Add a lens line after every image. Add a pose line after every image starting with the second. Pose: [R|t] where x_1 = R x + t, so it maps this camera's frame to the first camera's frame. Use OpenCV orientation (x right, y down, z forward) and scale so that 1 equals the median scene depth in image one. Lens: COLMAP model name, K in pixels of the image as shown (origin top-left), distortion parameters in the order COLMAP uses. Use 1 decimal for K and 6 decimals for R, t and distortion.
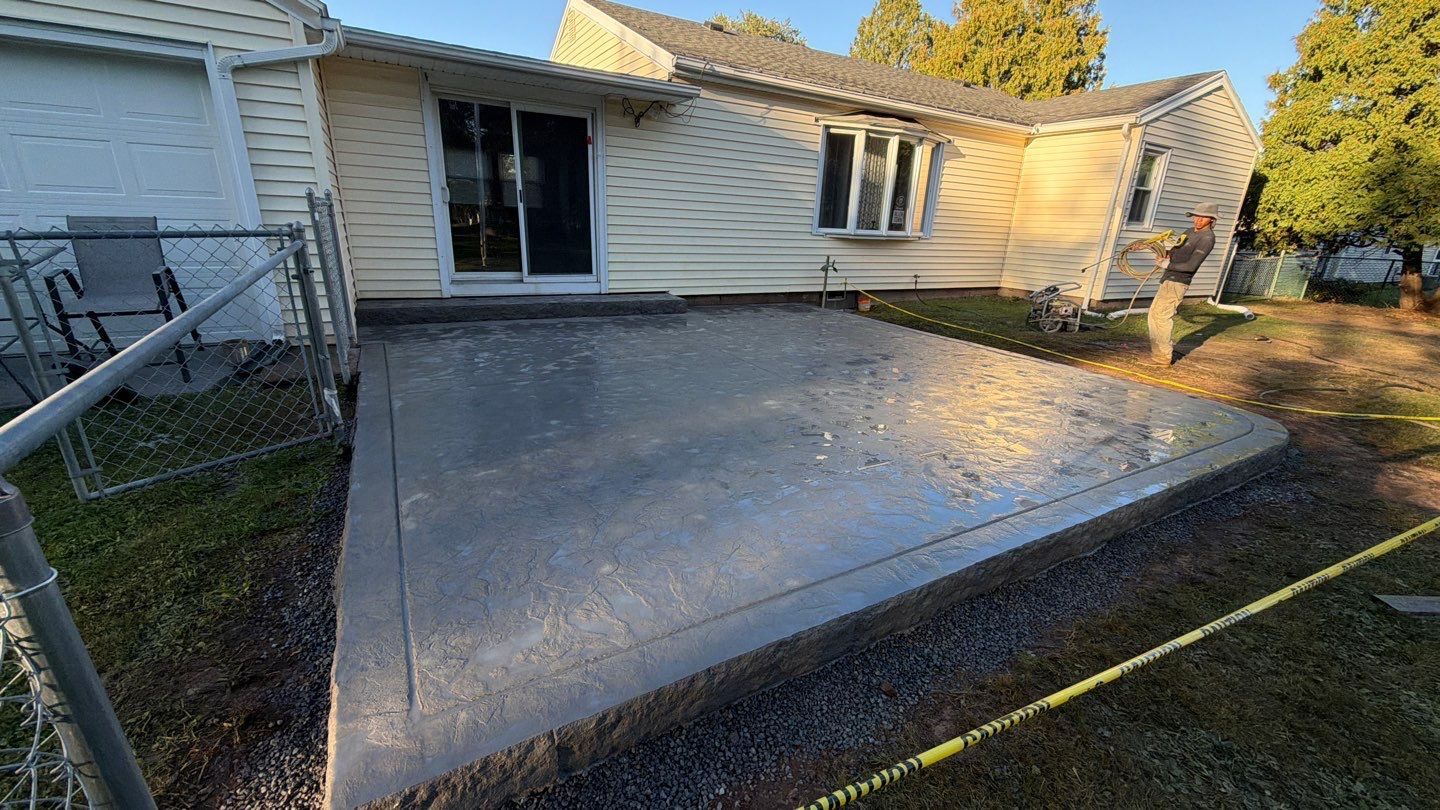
lens RADIAL K [[568.2, 0, 716.6], [0, 568.2, 412.3], [0, 0, 1]] dist [-0.000765, -0.000668]
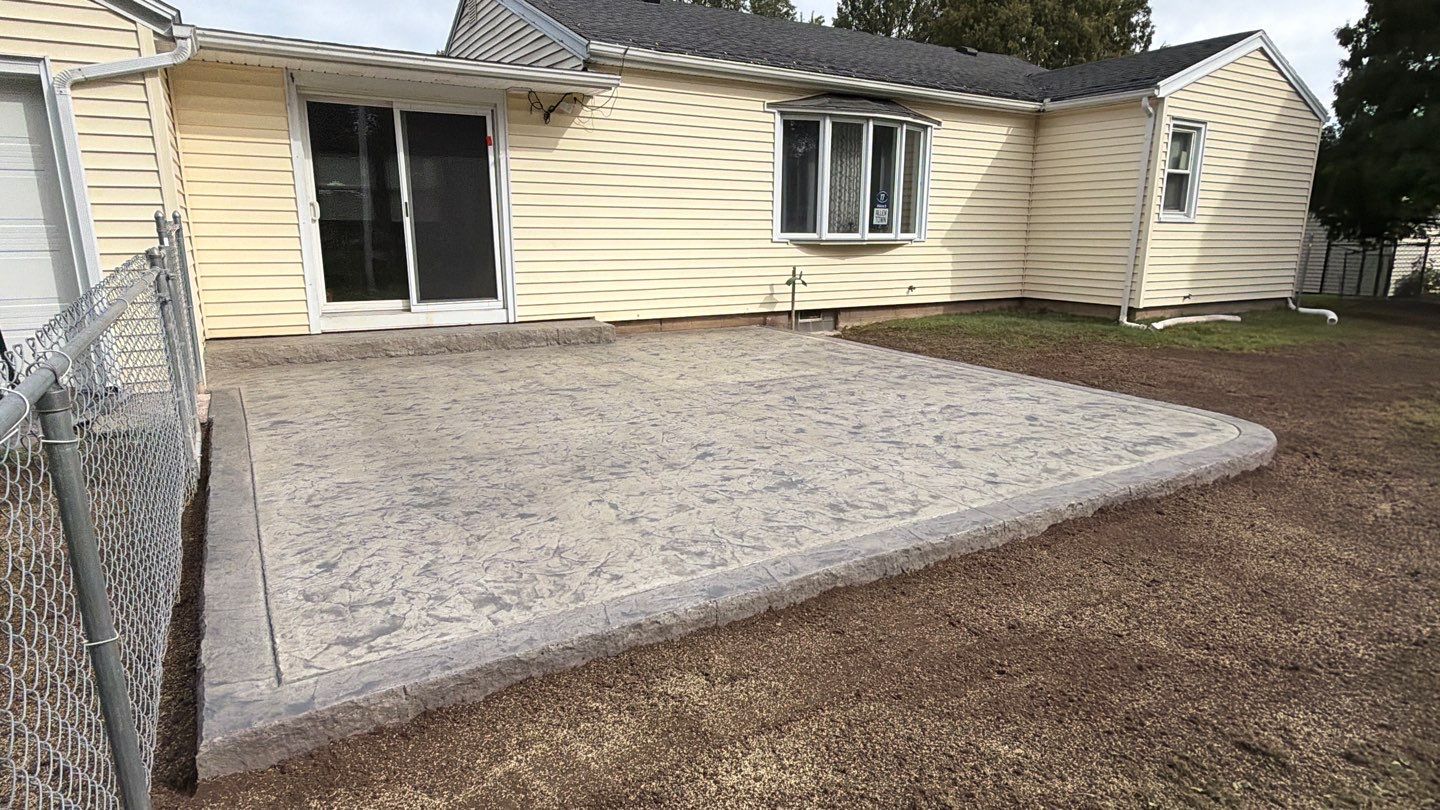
lens RADIAL K [[794.9, 0, 713.3], [0, 794.9, 414.4], [0, 0, 1]] dist [-0.003476, 0.003893]
pose [[0.998964, -0.041246, 0.019242, 0.061532], [0.042877, 0.994657, -0.093904, 0.041020], [-0.015266, 0.094632, 0.995395, -0.120309]]
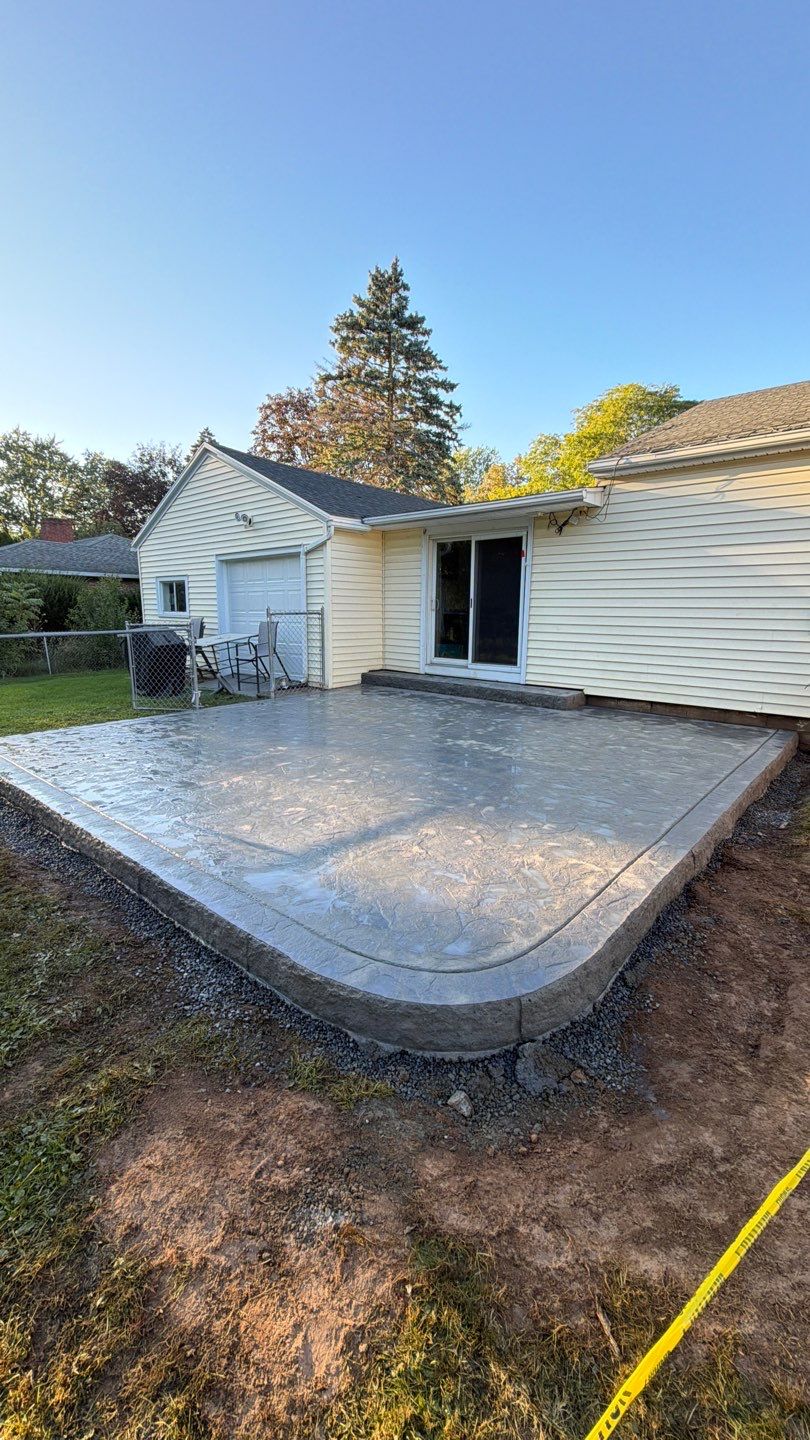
lens RADIAL K [[568.2, 0, 401.7], [0, 568.2, 723.4], [0, 0, 1]] dist [-0.000765, -0.000668]
pose [[0.330953, 0.147141, -0.932105, 0.786940], [-0.296716, 0.953894, 0.045229, -0.119823], [0.895784, 0.261602, 0.359353, 0.427293]]
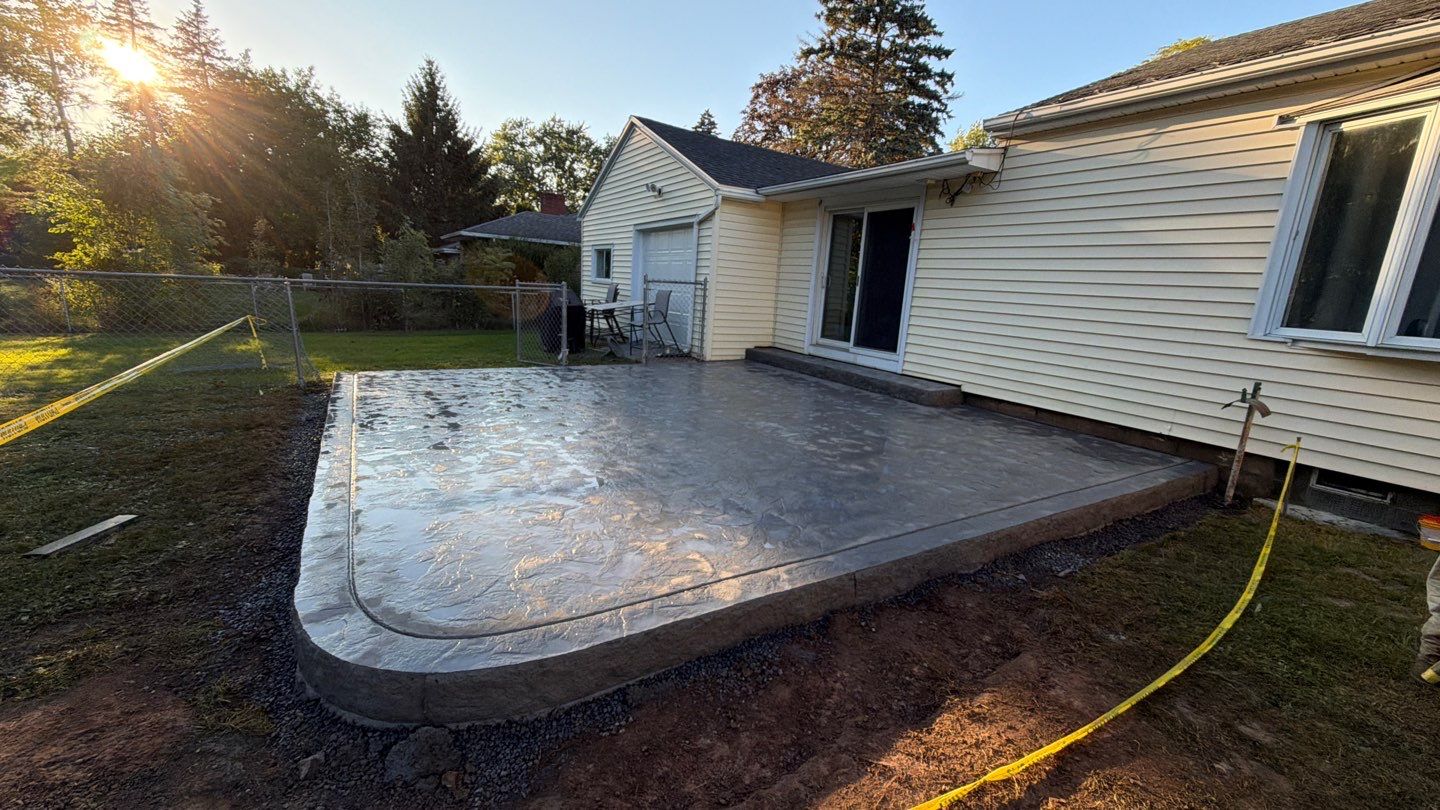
lens RADIAL K [[569.6, 0, 716.1], [0, 569.6, 407.7], [0, 0, 1]] dist [-0.001393, -0.000276]
pose [[0.031367, 0.172165, -0.984569, 0.797176], [-0.377032, 0.914320, 0.147870, -0.186829], [0.925669, 0.366575, 0.093591, 0.656589]]
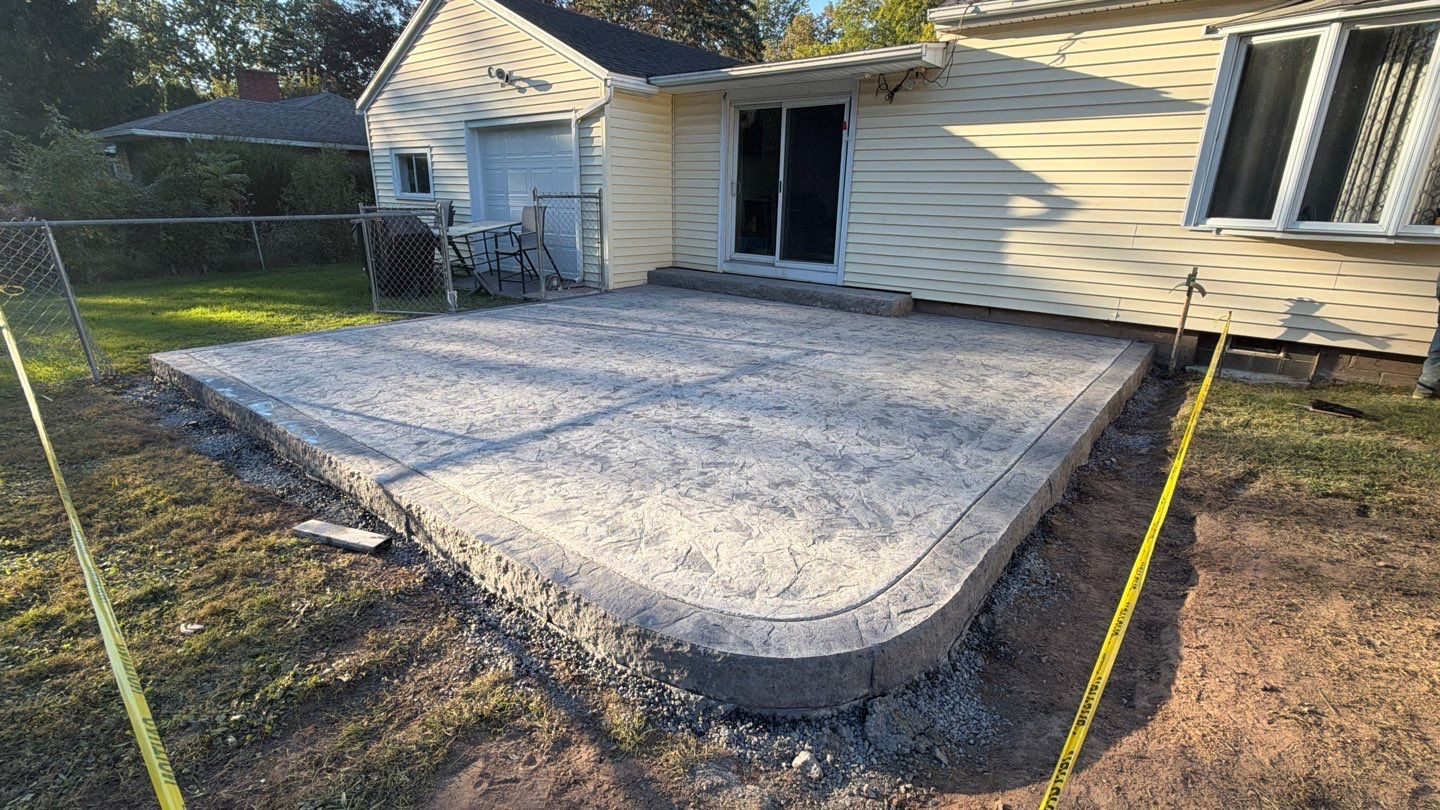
lens RADIAL K [[655.8, 0, 713.6], [0, 655.8, 406.7], [0, 0, 1]] dist [0.000225, -0.001733]
pose [[0.370861, 0.251886, -0.893876, 0.765716], [-0.303225, 0.942606, 0.139812, -0.112109], [0.877791, 0.219195, 0.425955, 0.413555]]
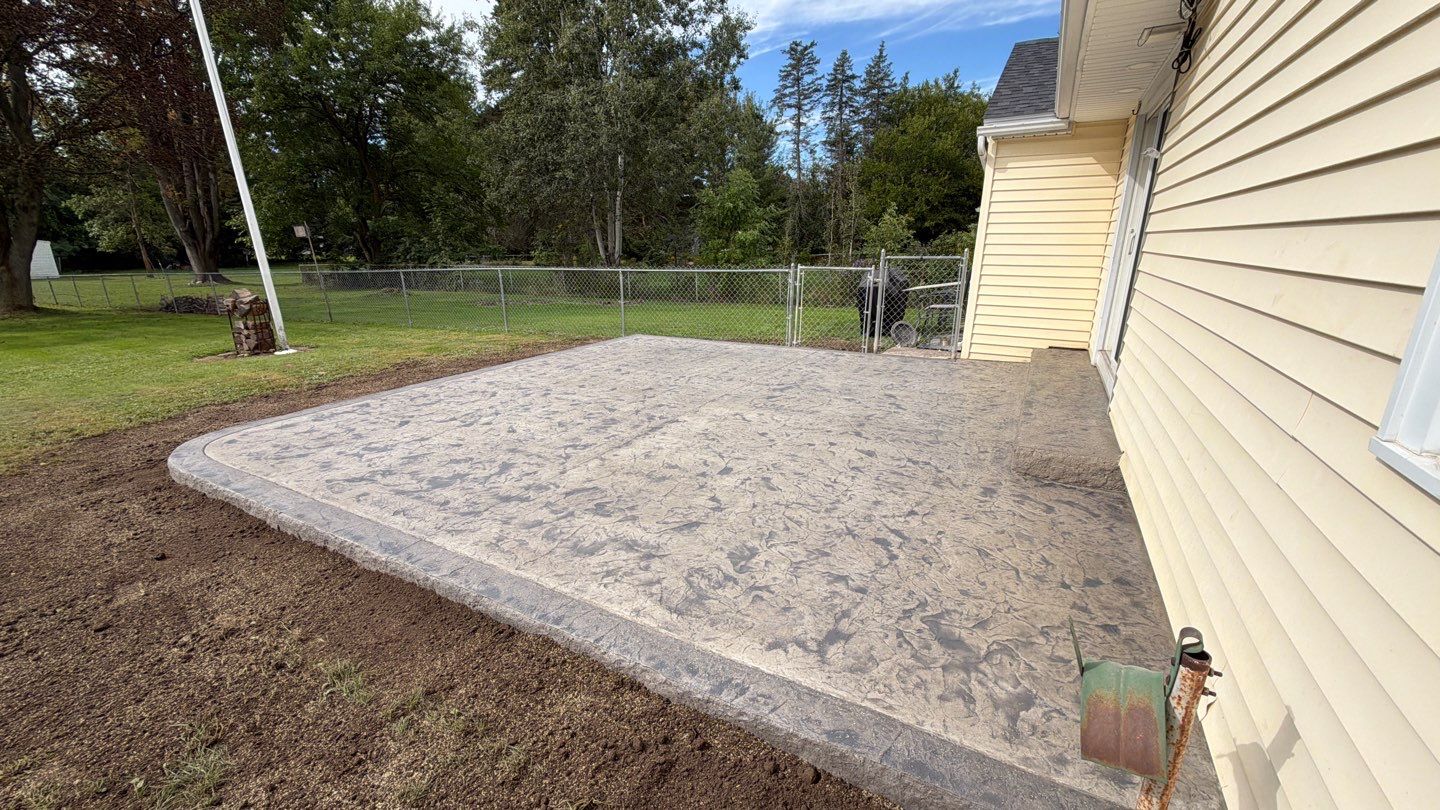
lens RADIAL K [[568.2, 0, 717.4], [0, 568.2, 396.3], [0, 0, 1]] dist [-0.000765, -0.000668]
pose [[-0.853543, 0.099770, -0.511380, 0.396534], [-0.196429, 0.847451, 0.493197, -0.424683], [0.482576, 0.521415, -0.703738, 1.224017]]
